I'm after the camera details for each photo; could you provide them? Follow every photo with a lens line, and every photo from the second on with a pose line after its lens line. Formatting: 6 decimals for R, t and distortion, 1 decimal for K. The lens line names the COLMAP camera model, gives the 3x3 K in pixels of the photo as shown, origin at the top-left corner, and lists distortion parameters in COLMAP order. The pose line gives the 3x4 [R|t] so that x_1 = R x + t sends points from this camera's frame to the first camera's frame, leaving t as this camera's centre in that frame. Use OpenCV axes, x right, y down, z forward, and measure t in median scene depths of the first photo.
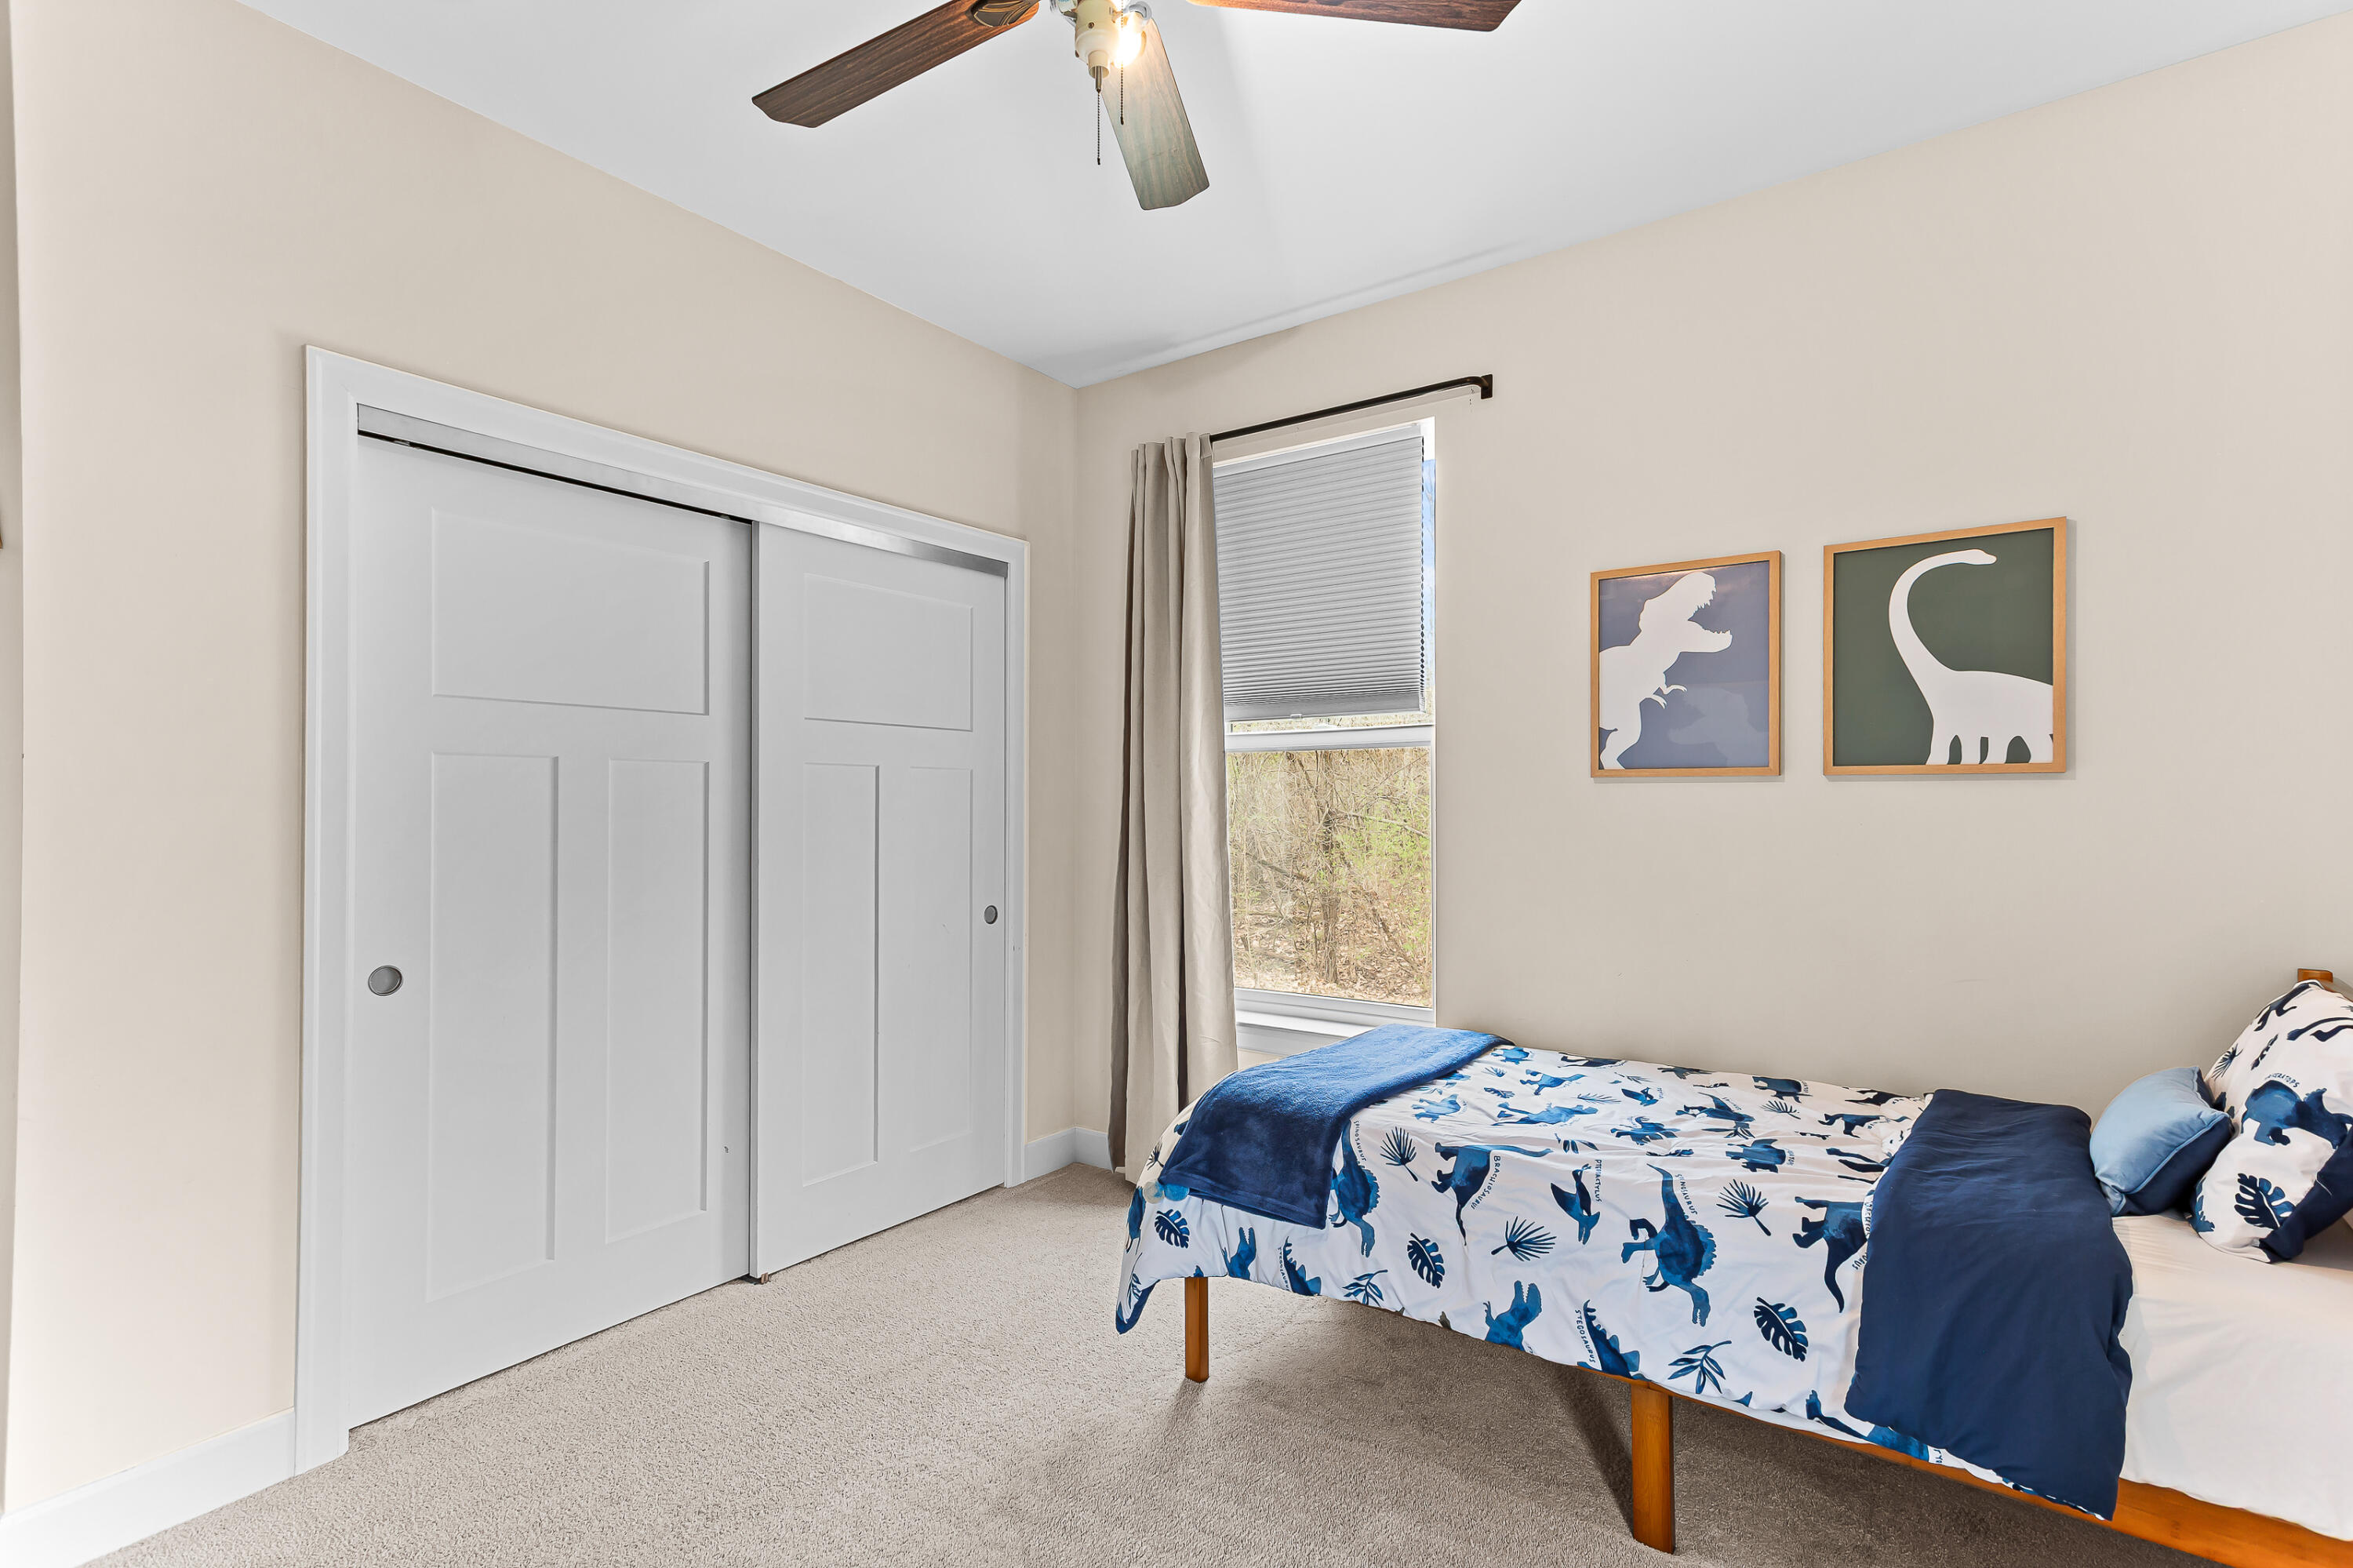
lens RADIAL K [[1126.6, 0, 1174.0], [0, 1126.6, 807.3], [0, 0, 1]] dist [0.018777, 0.000595]
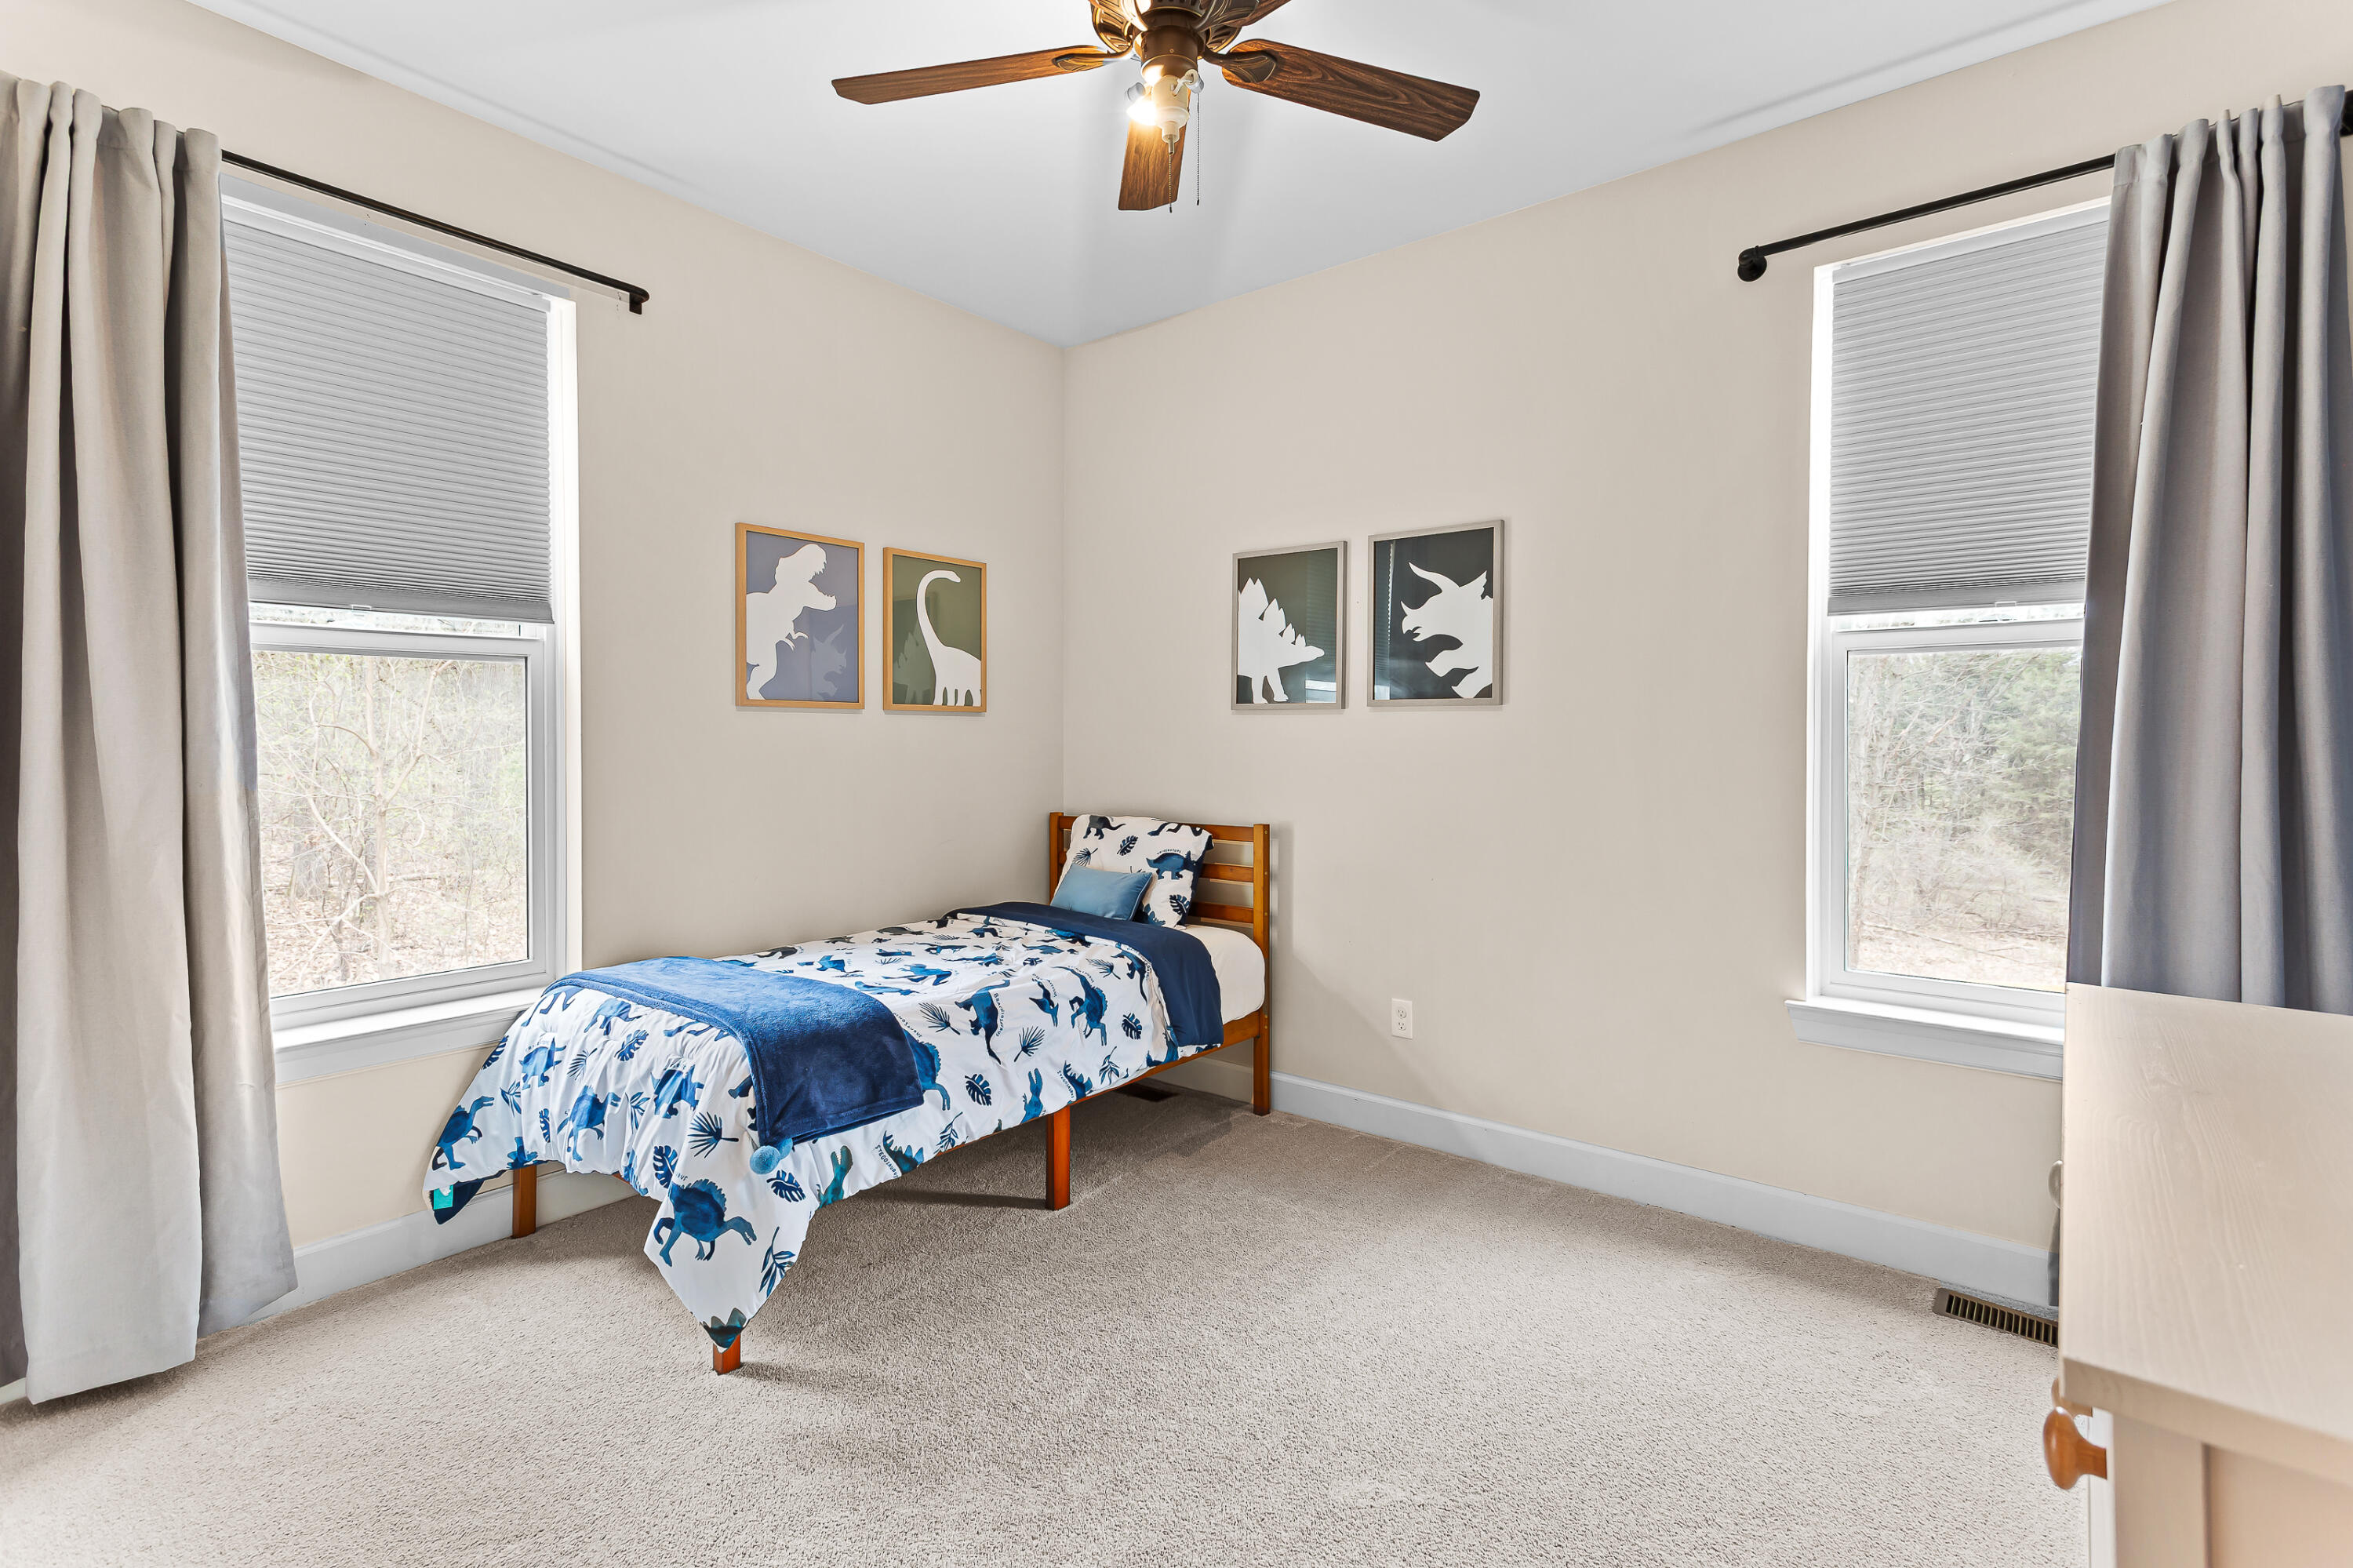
lens RADIAL K [[1113.8, 0, 1169.6], [0, 1113.8, 766.4], [0, 0, 1]] dist [0.032406, 0.001214]
pose [[0.050200, -0.028434, 0.998334, -0.851262], [0.002159, 0.999595, 0.028361, 0.003538], [-0.998737, 0.000731, 0.050241, 0.615226]]
